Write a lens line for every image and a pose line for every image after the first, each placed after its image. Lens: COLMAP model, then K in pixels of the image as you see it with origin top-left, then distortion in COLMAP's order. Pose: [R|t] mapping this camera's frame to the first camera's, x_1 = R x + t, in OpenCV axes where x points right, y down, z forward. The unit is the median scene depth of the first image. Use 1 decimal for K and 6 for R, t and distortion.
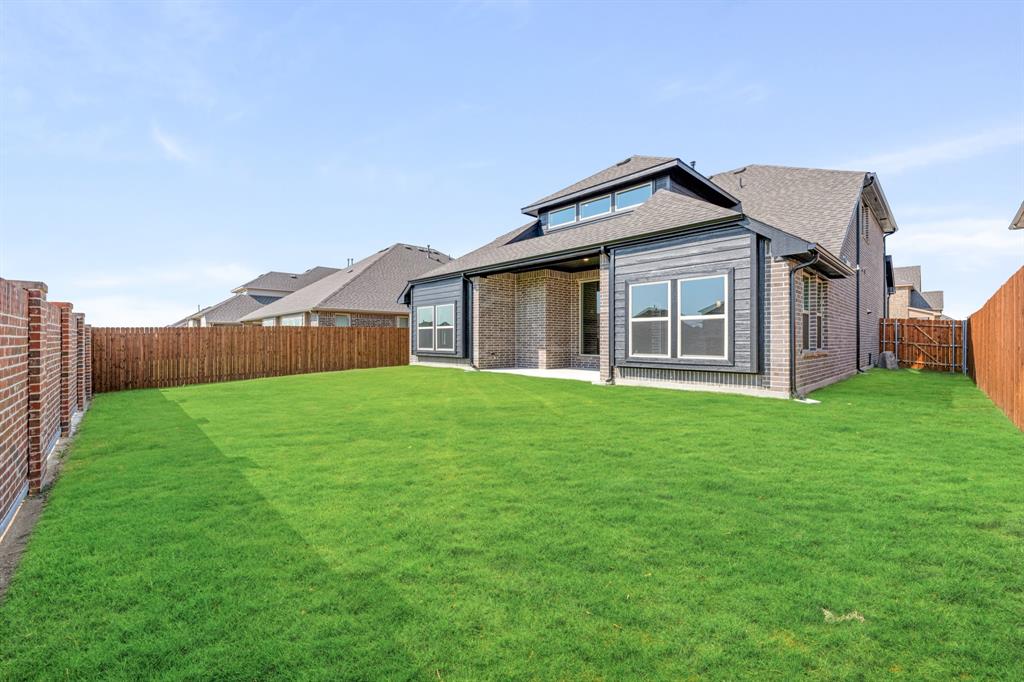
lens RADIAL K [[415.8, 0, 506.1], [0, 415.8, 336.8], [0, 0, 1]] dist [-0.001082, -0.000149]
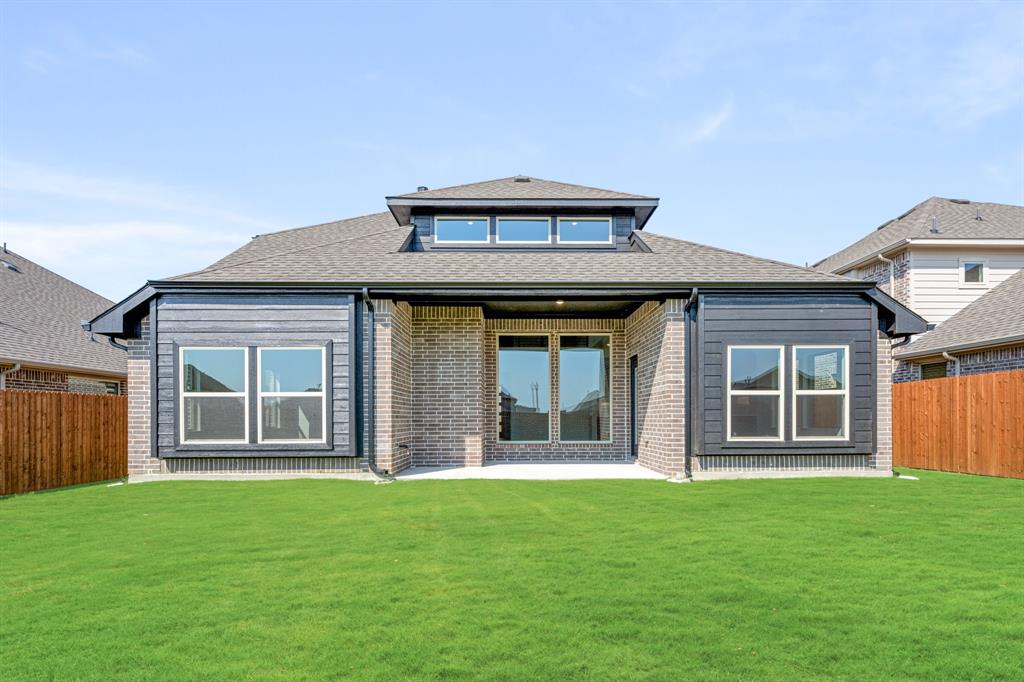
lens RADIAL K [[494.8, 0, 515.6], [0, 494.8, 422.6], [0, 0, 1]] dist [-0.000136, 0.000051]
pose [[0.667378, -0.007599, 0.744680, -0.423016], [-0.000611, 0.999942, 0.010752, 0.003252], [-0.744719, -0.007631, 0.667335, 0.461517]]
